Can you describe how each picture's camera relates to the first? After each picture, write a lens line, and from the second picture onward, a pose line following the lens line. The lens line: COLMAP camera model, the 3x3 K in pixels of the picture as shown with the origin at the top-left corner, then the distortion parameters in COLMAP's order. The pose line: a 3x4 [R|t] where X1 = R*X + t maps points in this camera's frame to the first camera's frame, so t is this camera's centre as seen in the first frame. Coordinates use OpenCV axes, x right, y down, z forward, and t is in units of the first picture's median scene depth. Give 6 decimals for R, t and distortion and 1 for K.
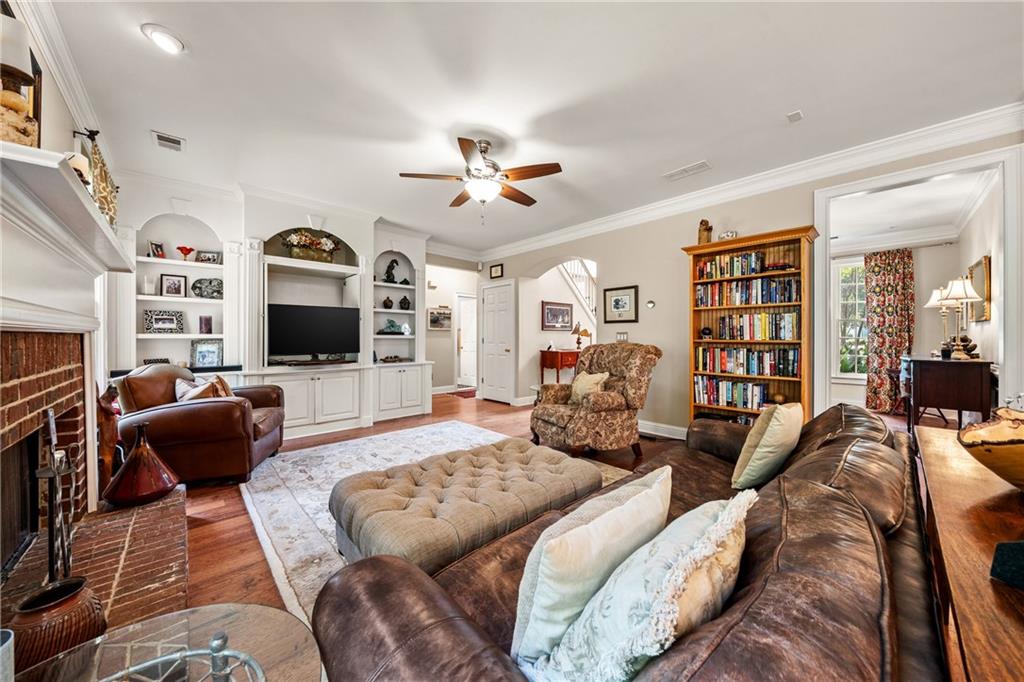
lens RADIAL K [[360.0, 0, 511.6], [0, 360.0, 338.2], [0, 0, 1]] dist [-0.001483, -0.000177]
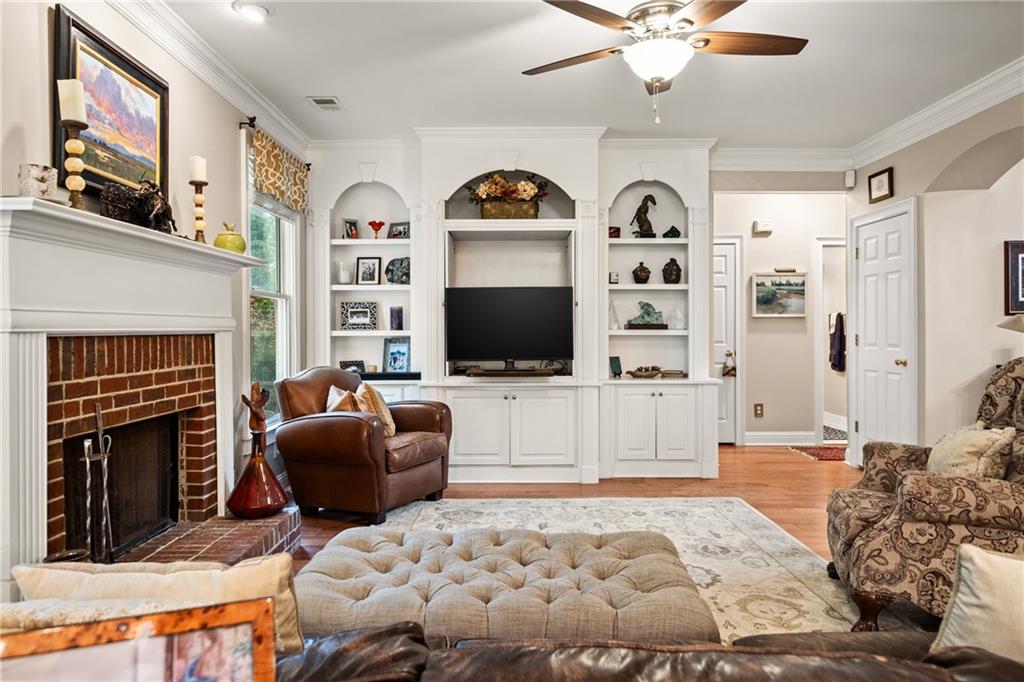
lens RADIAL K [[691.0, 0, 503.4], [0, 691.0, 330.1], [0, 0, 1]] dist [0.006892, -0.001570]
pose [[0.724863, -0.002795, -0.688887, 0.340084], [0.002552, 0.999996, -0.001372, -0.009387], [0.688888, -0.000764, 0.724868, 0.080891]]
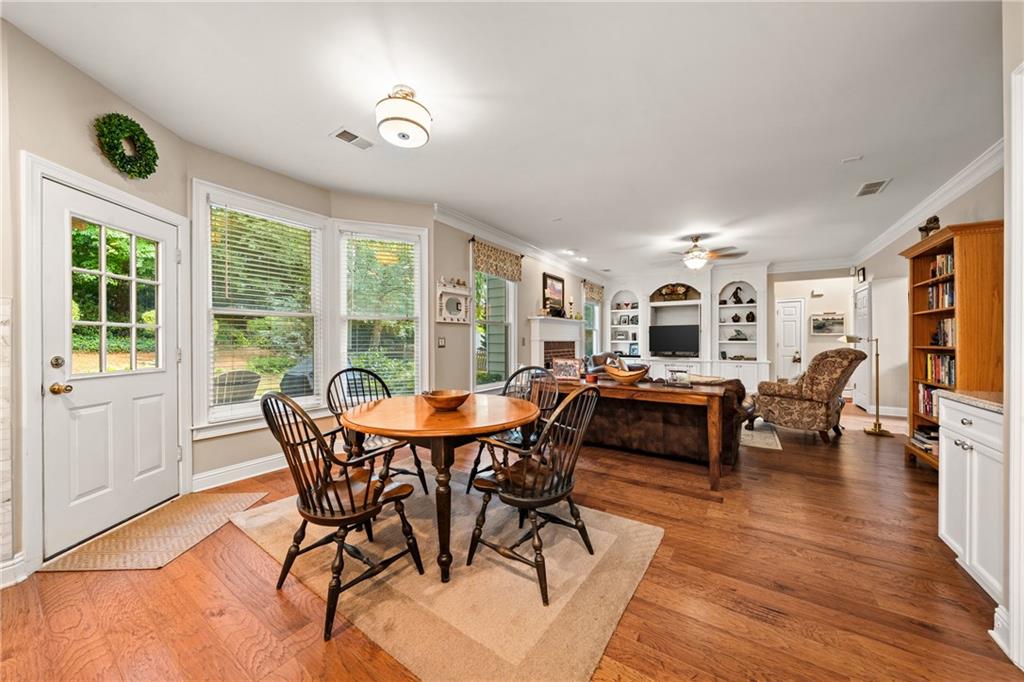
lens RADIAL K [[350.9, 0, 505.8], [0, 350.9, 341.8], [0, 0, 1]] dist [-0.000682, -0.000060]
pose [[0.221734, 0.000850, -0.975107, 1.086965], [-0.002387, 0.999997, 0.000328, -0.004071], [0.975104, 0.002255, 0.221736, -0.252723]]
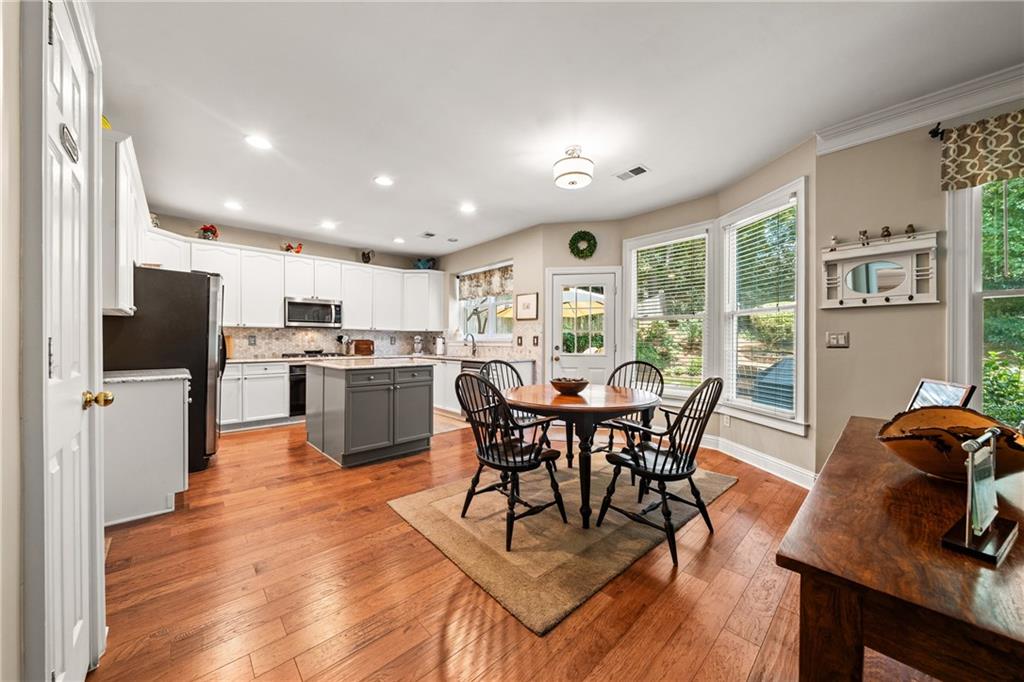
lens RADIAL K [[358.2, 0, 512.0], [0, 358.2, 341.0], [0, 0, 1]] dist [0.000394, 0.000014]
pose [[-0.999988, -0.002306, -0.004387, 0.636659], [-0.002312, 0.999996, 0.001331, 0.001111], [0.004384, 0.001341, -0.999989, 0.469791]]
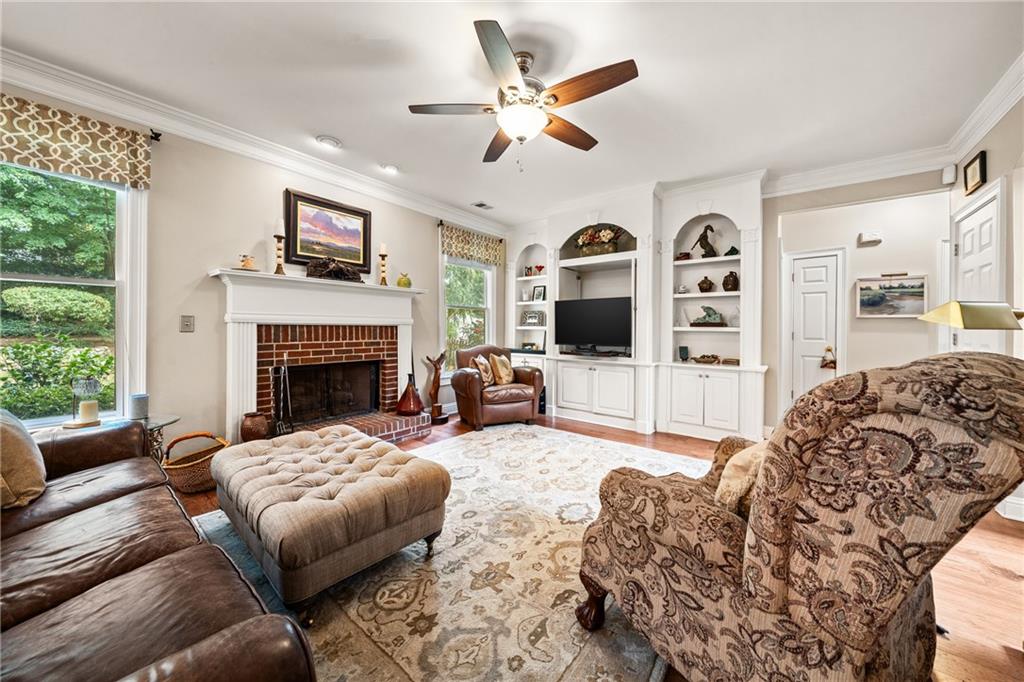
lens RADIAL K [[356.7, 0, 508.0], [0, 356.7, 330.3], [0, 0, 1]] dist [-0.001943, -0.000292]
pose [[0.140538, 0.004749, -0.990064, 0.467233], [-0.009840, 0.999946, 0.003399, -0.000326], [0.990026, 0.009265, 0.140577, 0.655787]]
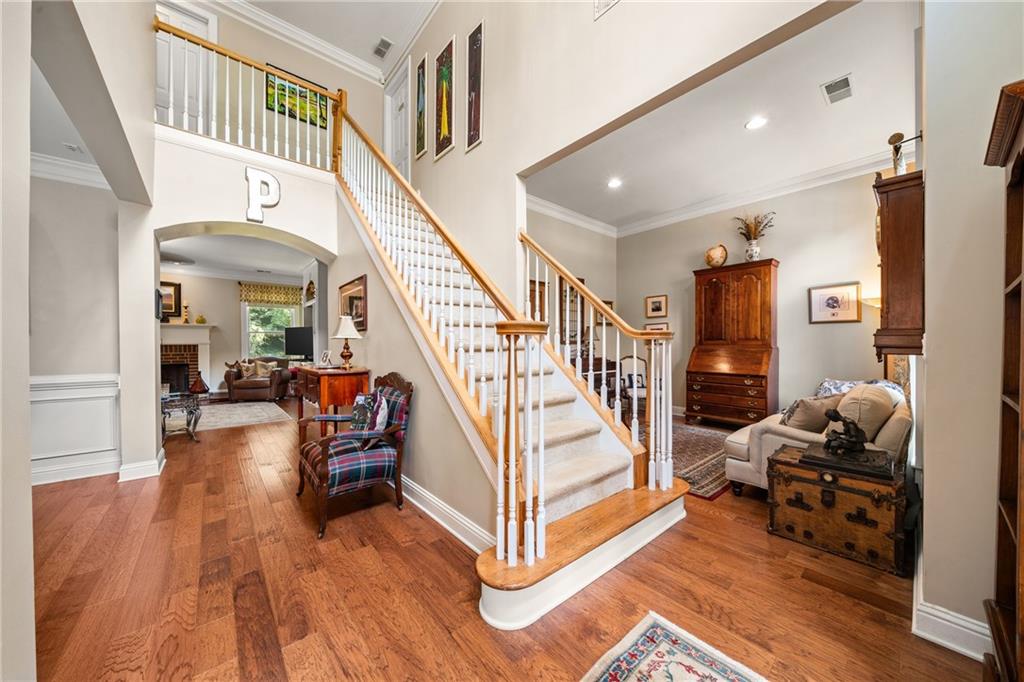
lens RADIAL K [[350.9, 0, 505.8], [0, 350.9, 341.8], [0, 0, 1]] dist [-0.000682, -0.000060]
pose [[-0.053389, -0.002594, -0.998570, 1.129306], [0.002224, 0.999994, -0.002717, -0.014060], [0.998571, -0.002366, -0.053383, 2.157307]]
